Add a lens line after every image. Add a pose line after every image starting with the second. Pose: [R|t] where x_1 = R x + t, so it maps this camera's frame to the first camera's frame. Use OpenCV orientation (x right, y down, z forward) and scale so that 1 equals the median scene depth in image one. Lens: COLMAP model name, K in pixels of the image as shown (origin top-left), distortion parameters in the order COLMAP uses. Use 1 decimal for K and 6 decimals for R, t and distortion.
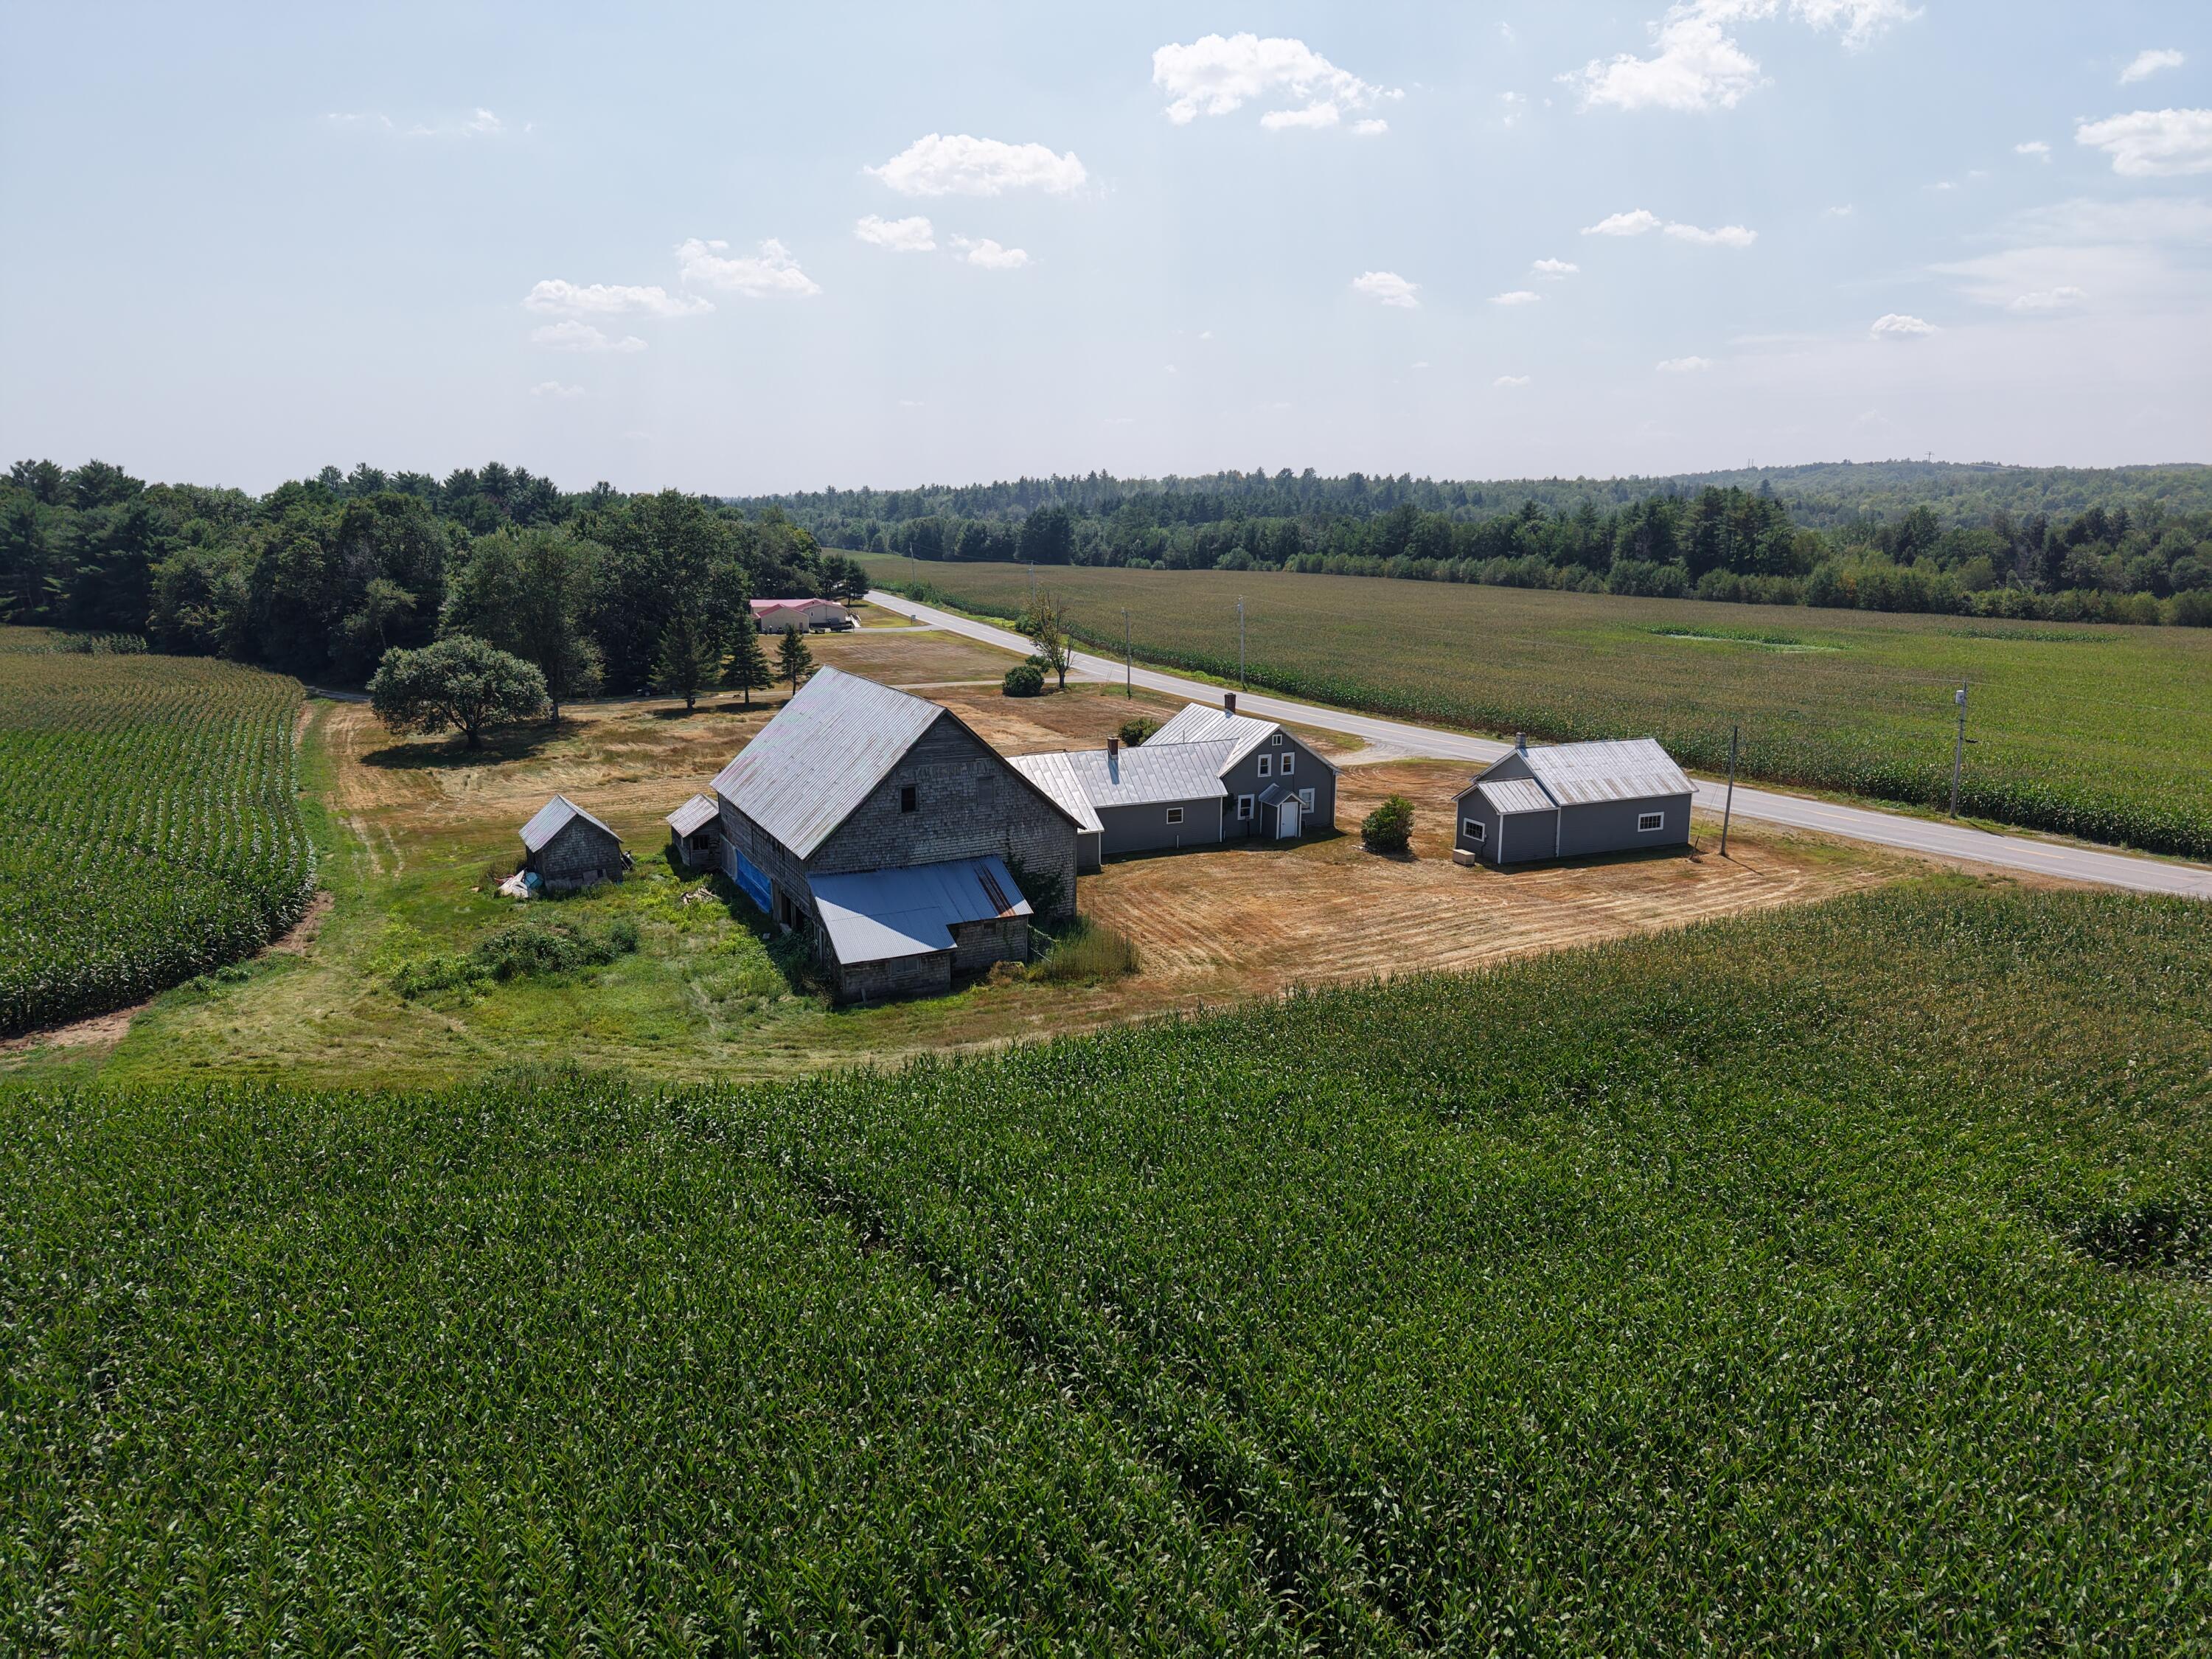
lens RADIAL K [[1479.3, 0, 1106.0], [0, 1479.3, 829.5], [0, 0, 1]] dist [0.018807, -0.013375]
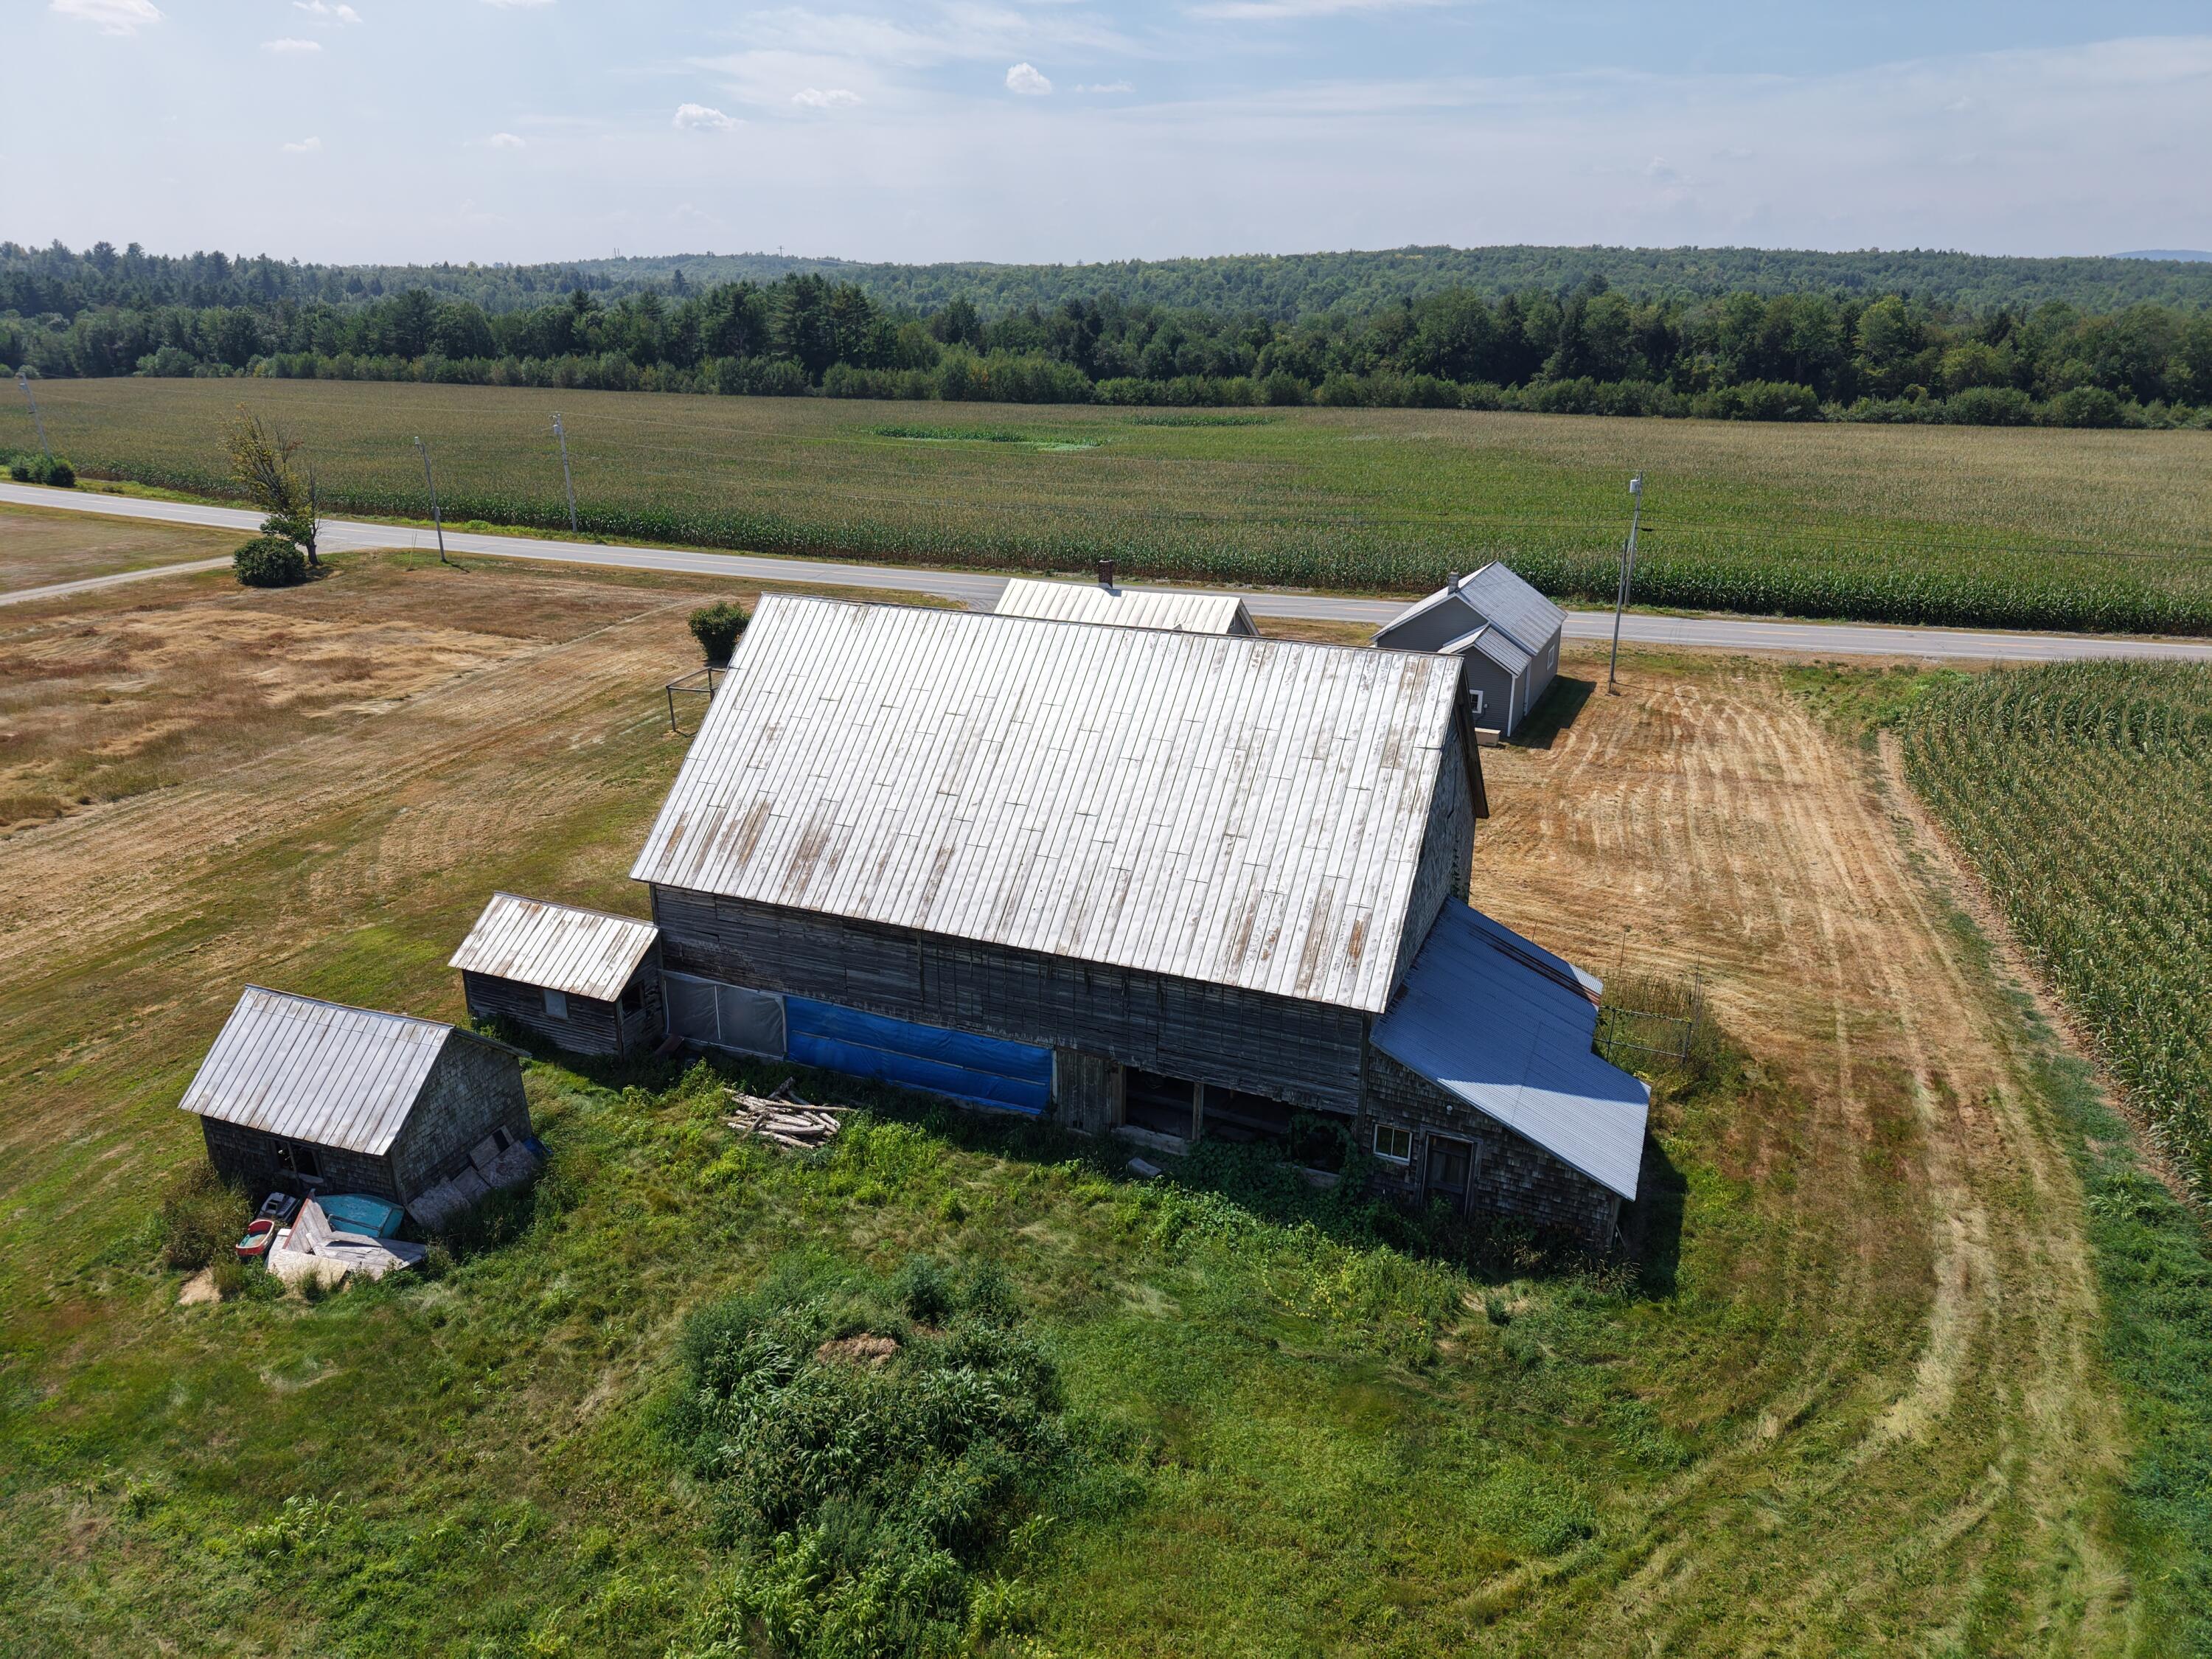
lens RADIAL K [[1479.0, 0, 1109.7], [0, 1479.0, 823.6], [0, 0, 1]] dist [0.015744, -0.003080]
pose [[0.757023, -0.214786, 0.617077, -0.119710], [0.135859, 0.975528, 0.172881, -0.029272], [-0.639108, -0.047039, 0.767677, 0.148300]]
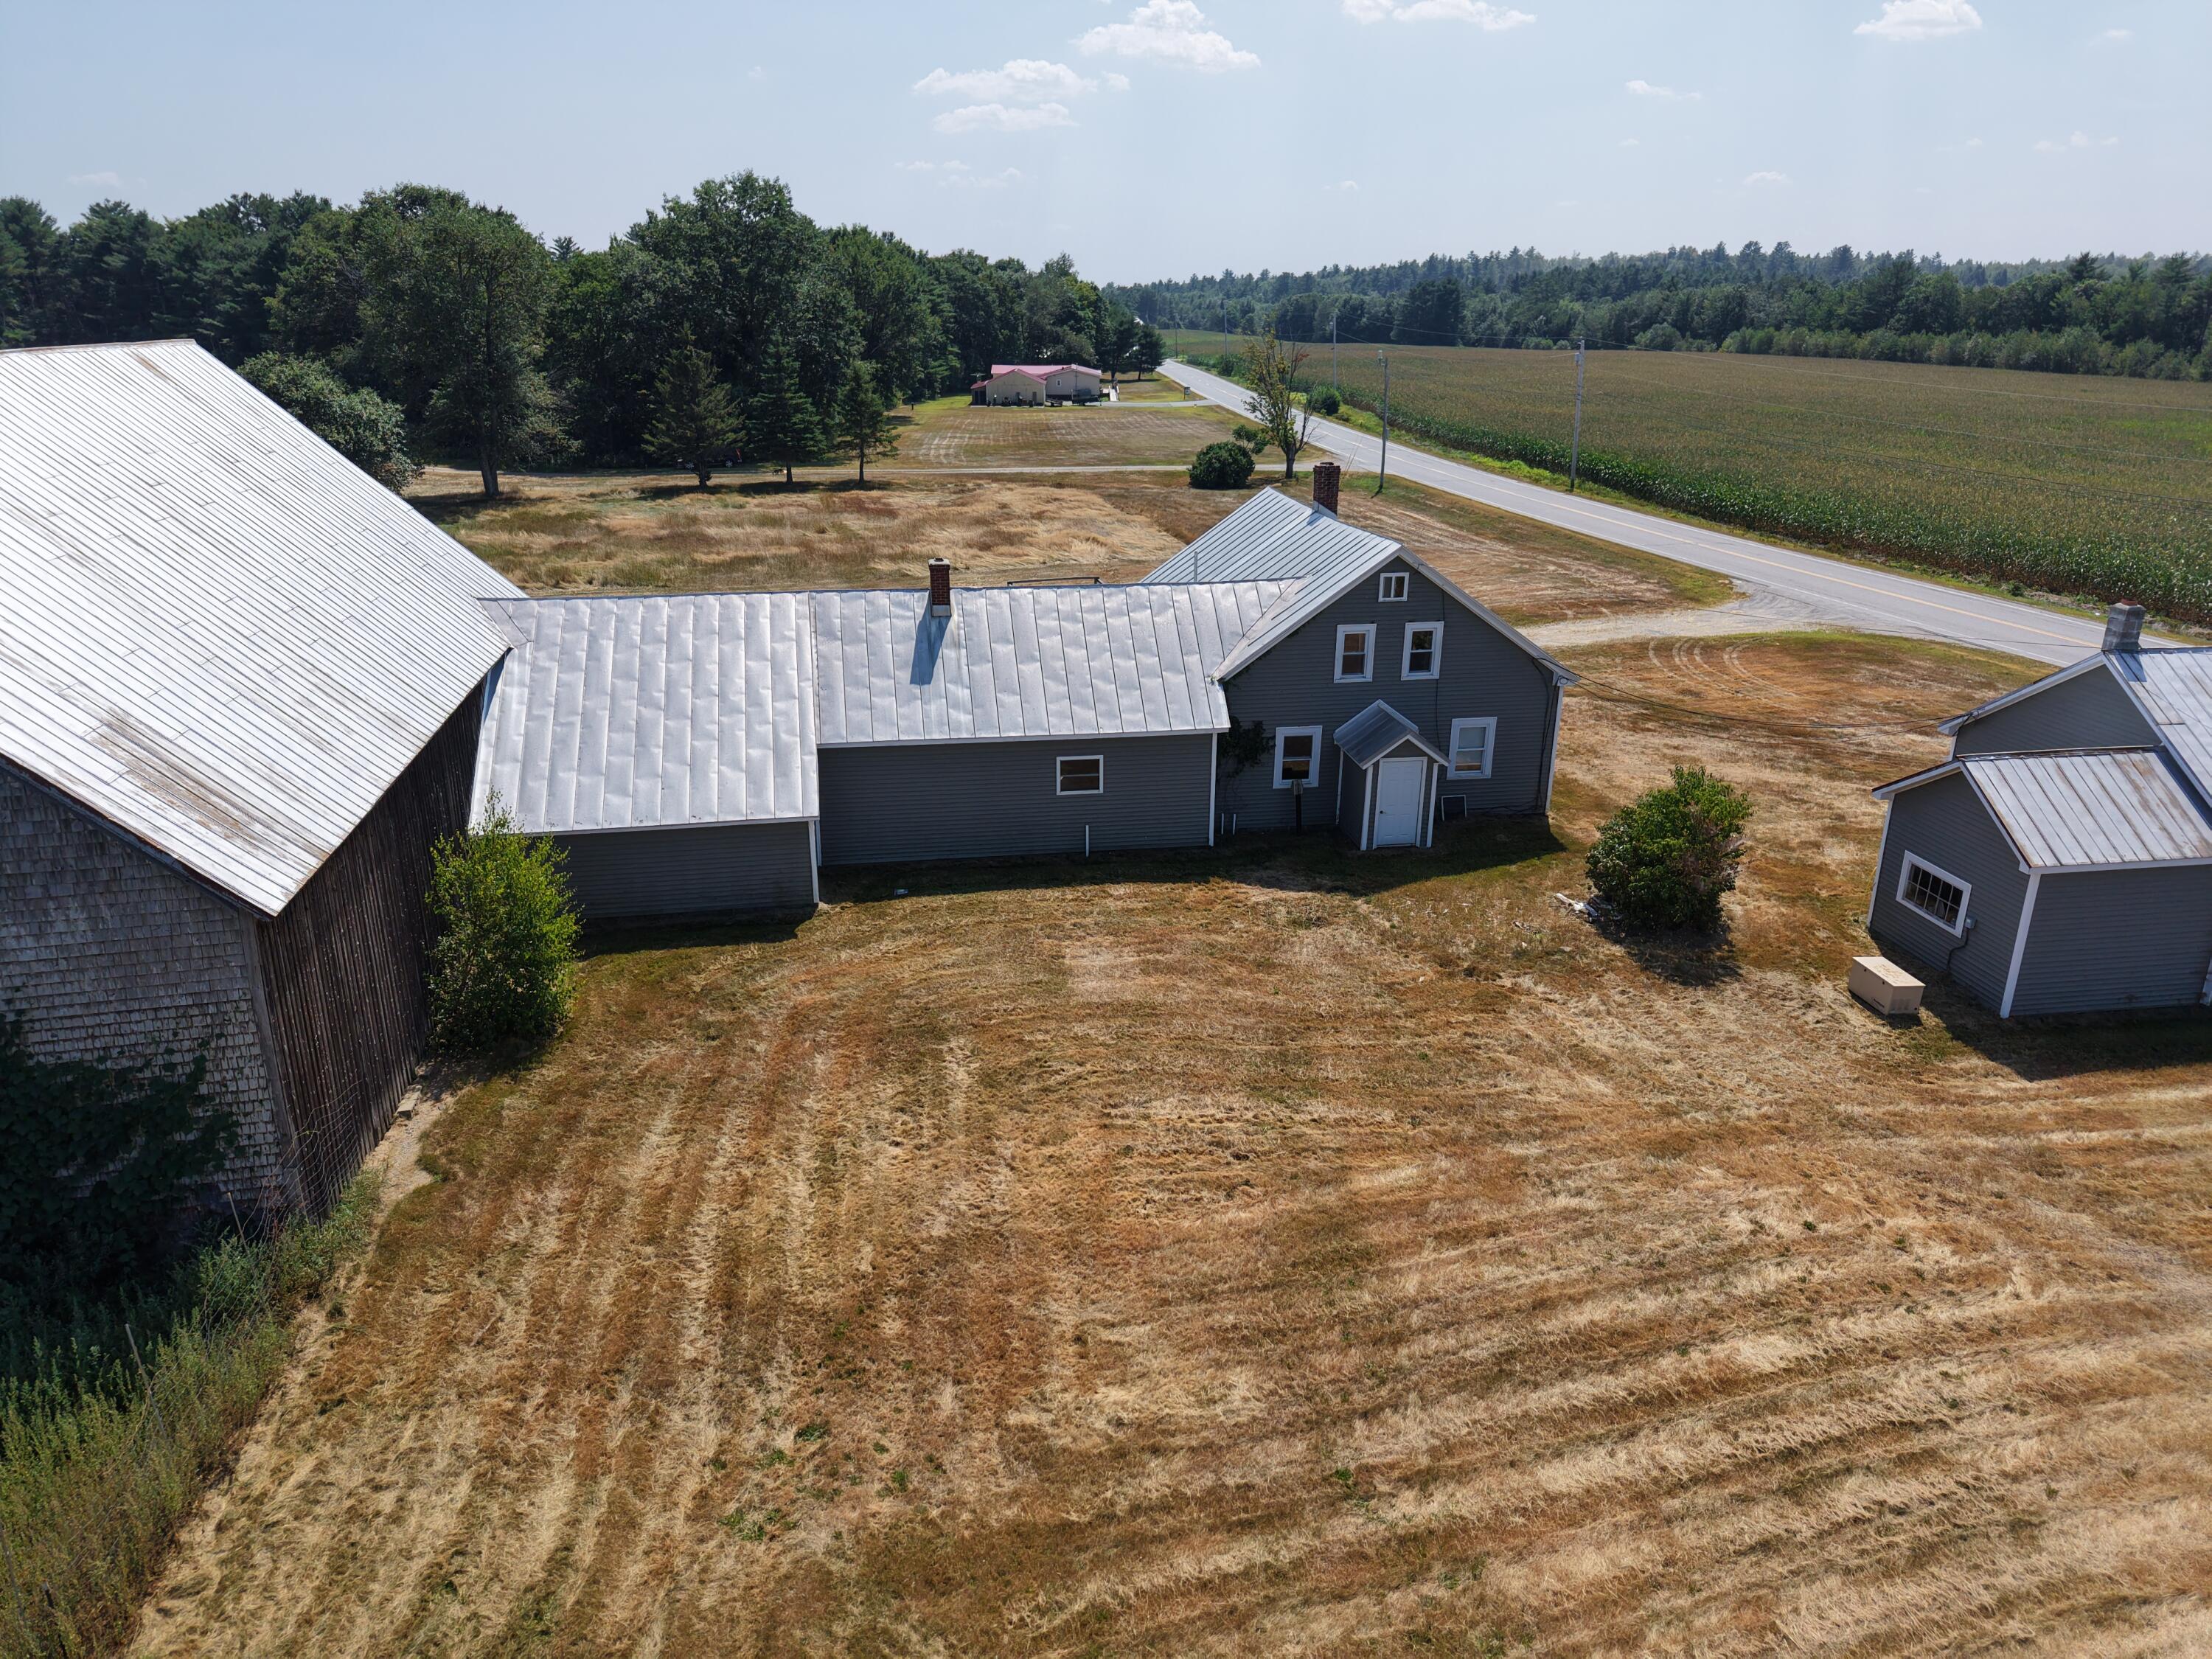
lens RADIAL K [[1513.5, 0, 1103.4], [0, 1513.5, 815.5], [0, 0, 1]] dist [-0.001599, 0.003992]
pose [[0.963897, 0.089684, -0.250716, 0.045001], [-0.060363, 0.990656, 0.122299, -0.014002], [0.259342, -0.102750, 0.960304, 0.184977]]
